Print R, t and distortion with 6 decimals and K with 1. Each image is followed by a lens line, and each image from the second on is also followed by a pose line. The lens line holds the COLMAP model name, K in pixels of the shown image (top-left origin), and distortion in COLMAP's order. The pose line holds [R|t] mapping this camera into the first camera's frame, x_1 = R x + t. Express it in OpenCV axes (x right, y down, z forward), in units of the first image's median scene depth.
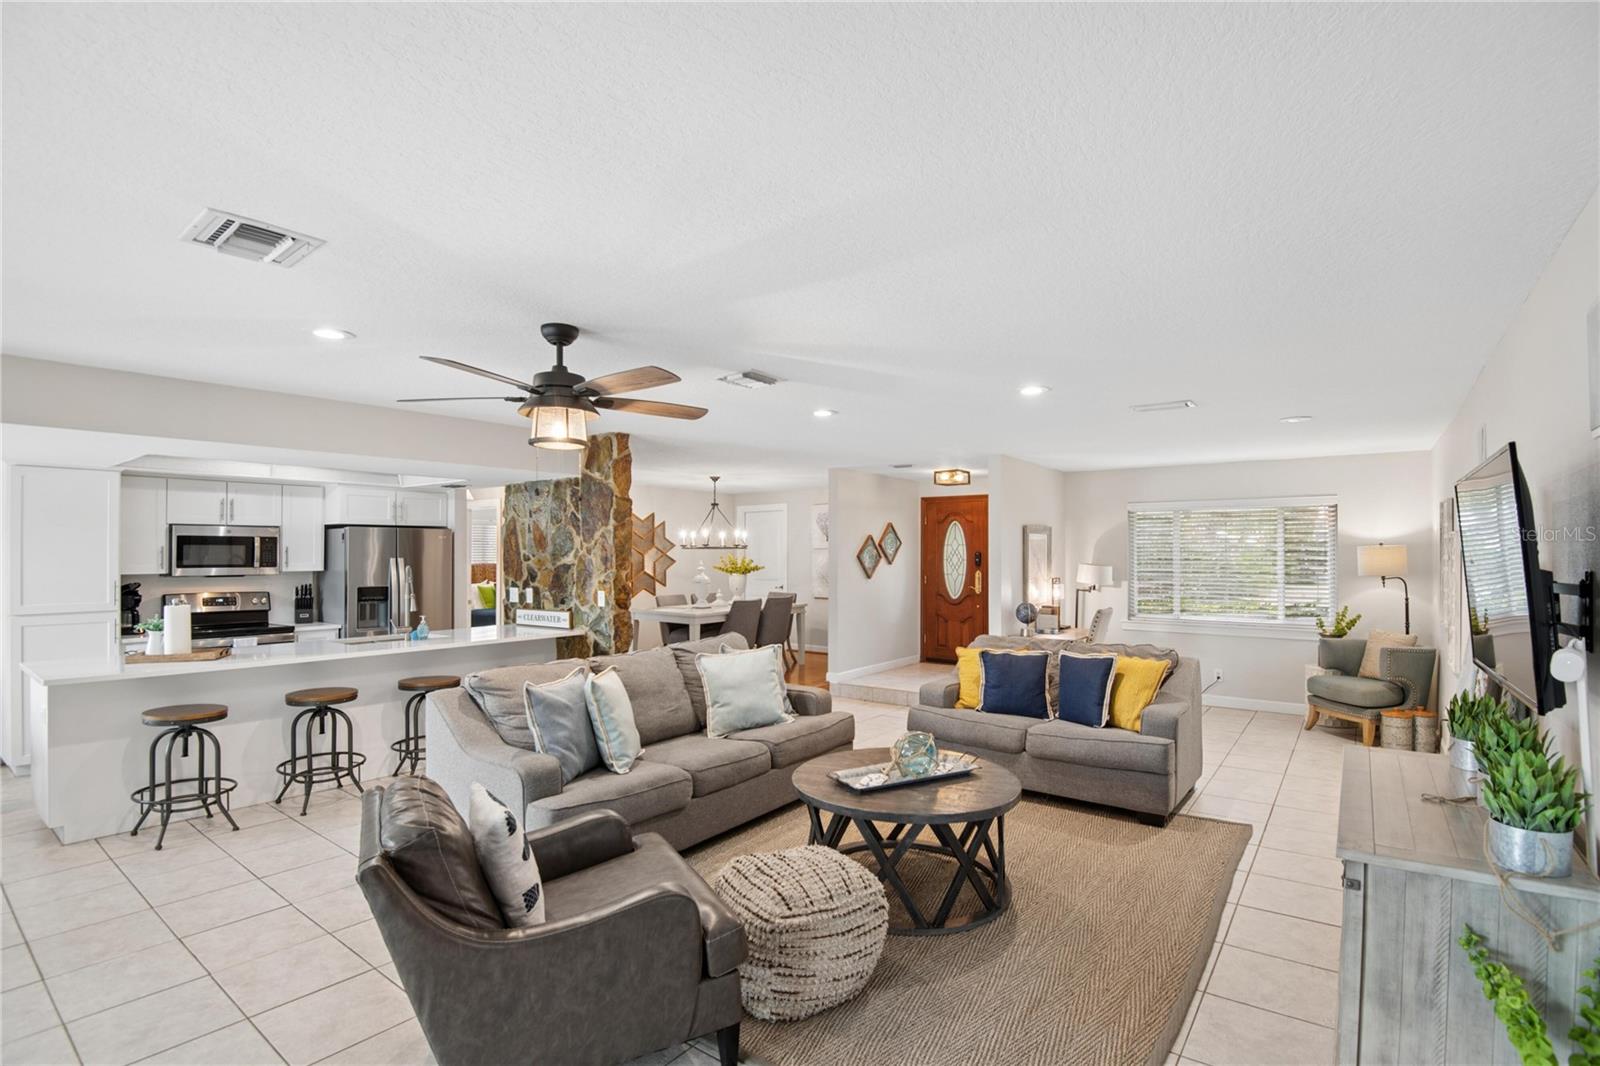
lens RADIAL K [[745.1, 0, 803.6], [0, 745.1, 539.9], [0, 0, 1]] dist [-0.016356, -0.021677]
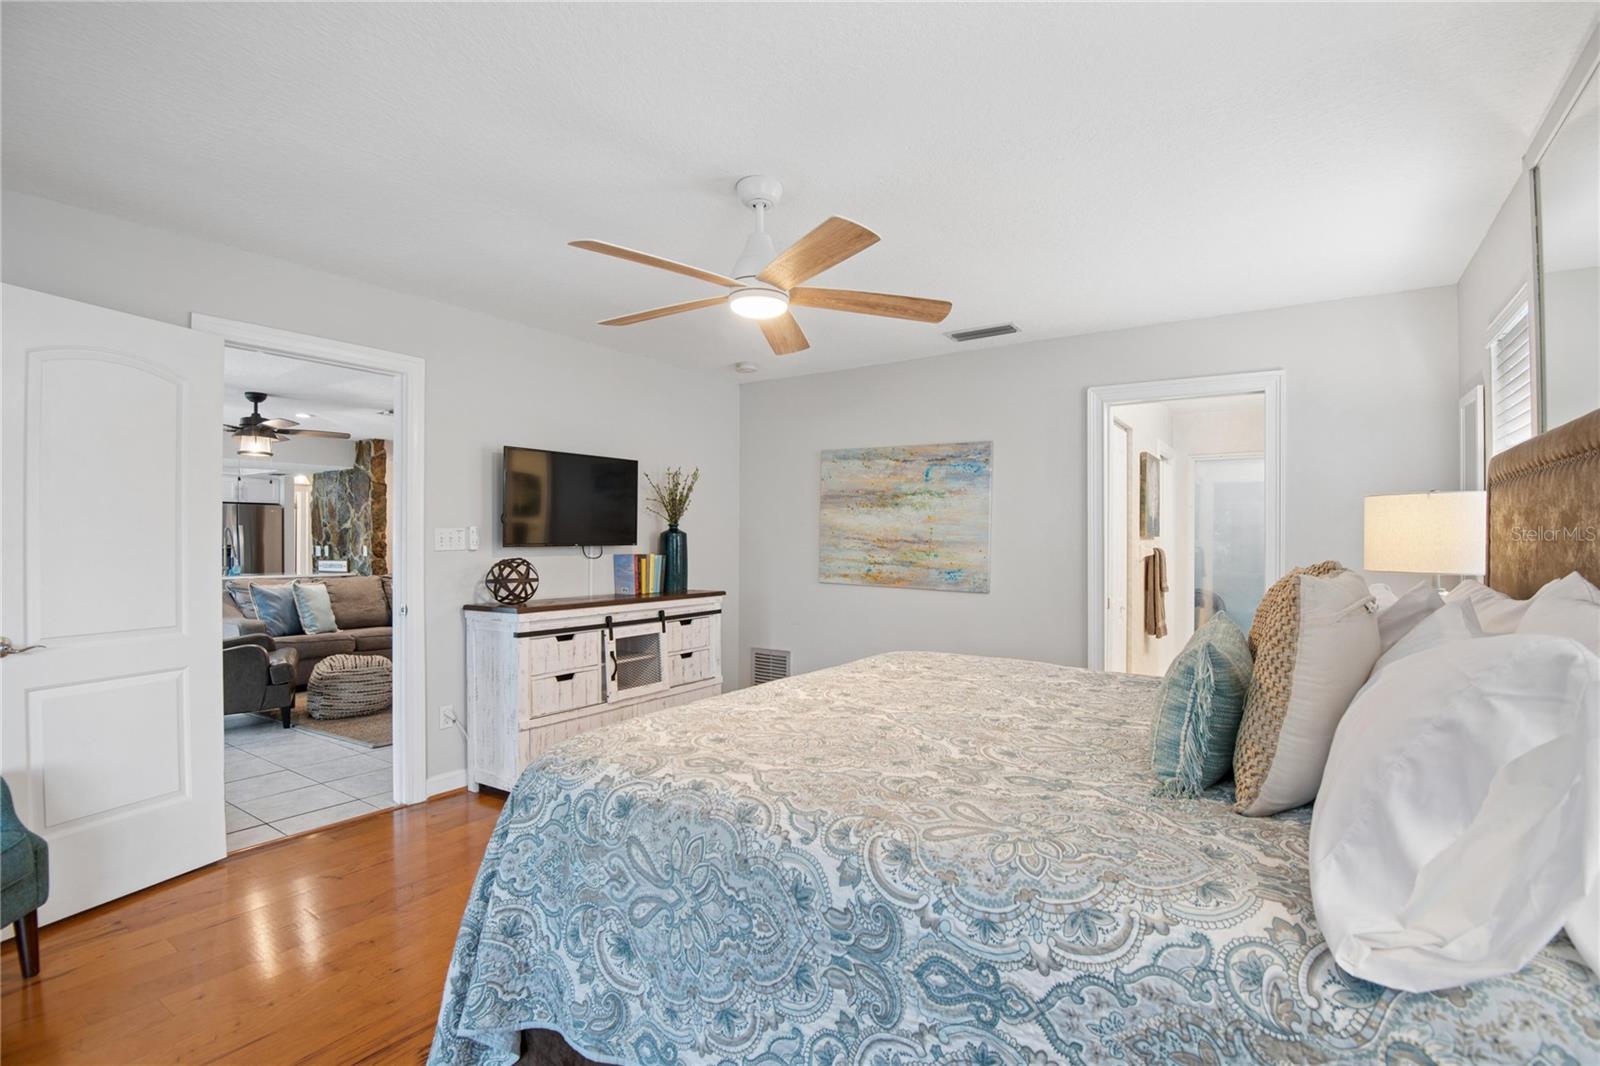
lens RADIAL K [[745.1, 0, 803.6], [0, 745.1, 539.9], [0, 0, 1]] dist [-0.016356, -0.021677]
pose [[0.998685, 0.000123, 0.051266, 0.495258], [-0.000968, 0.999864, 0.016454, 0.030235], [-0.051257, -0.016482, 0.998549, -0.485897]]
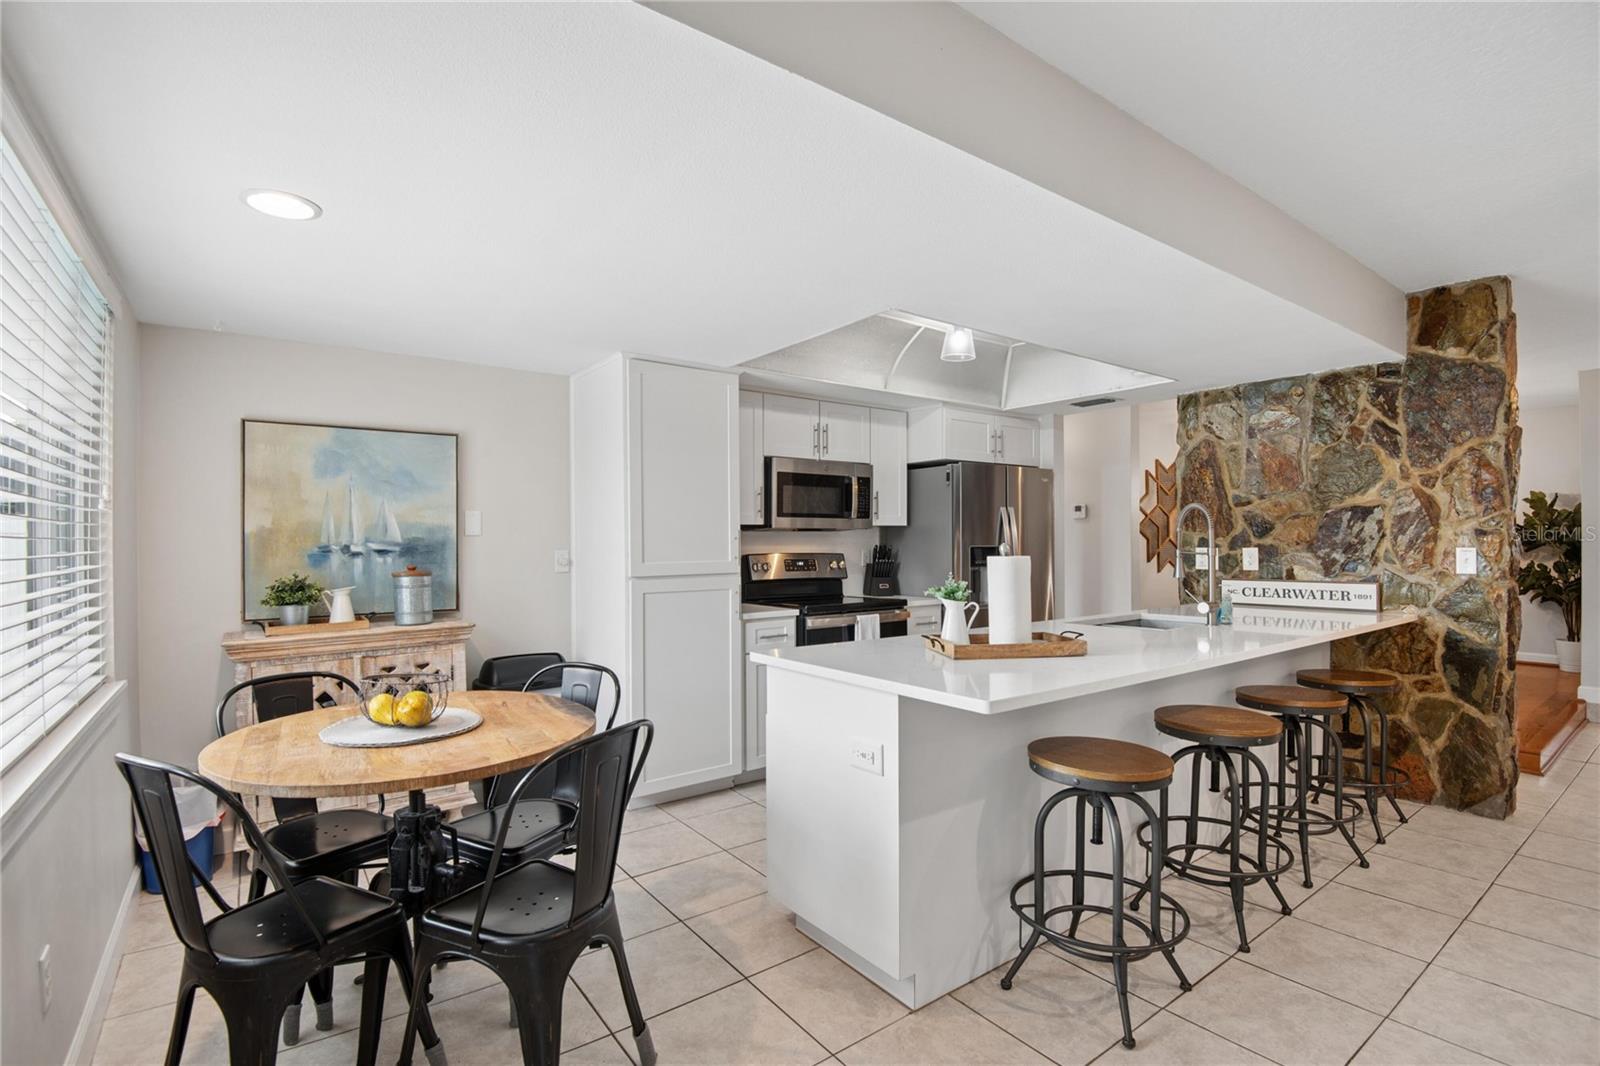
lens RADIAL K [[745.1, 0, 803.6], [0, 745.1, 539.9], [0, 0, 1]] dist [-0.016356, -0.021677]
pose [[0.952642, -0.002777, -0.304082, -0.563419], [0.008879, 0.999786, 0.018687, 0.044365], [0.303965, -0.020502, 0.952463, 0.275402]]
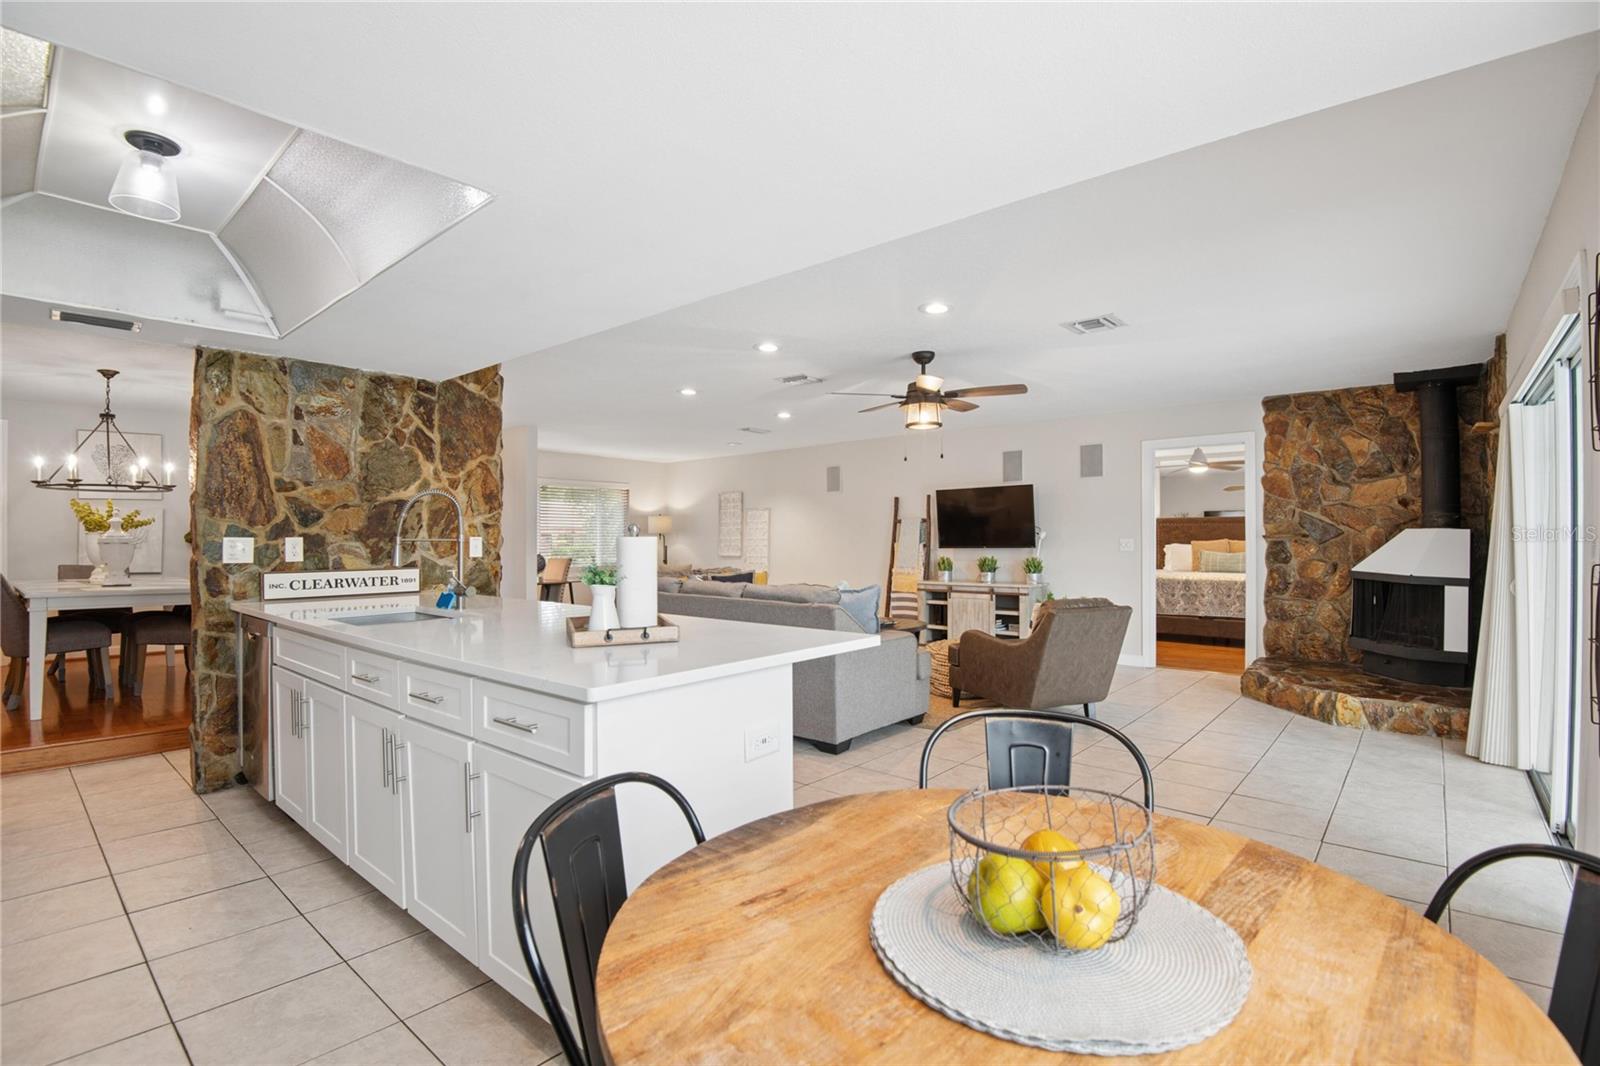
lens RADIAL K [[745.1, 0, 803.6], [0, 745.1, 539.9], [0, 0, 1]] dist [-0.016356, -0.021677]
pose [[0.072346, 0.001989, 0.997378, -0.963870], [-0.021144, 0.999776, -0.000460, 0.060984], [-0.997155, -0.021055, 0.072372, 0.565326]]
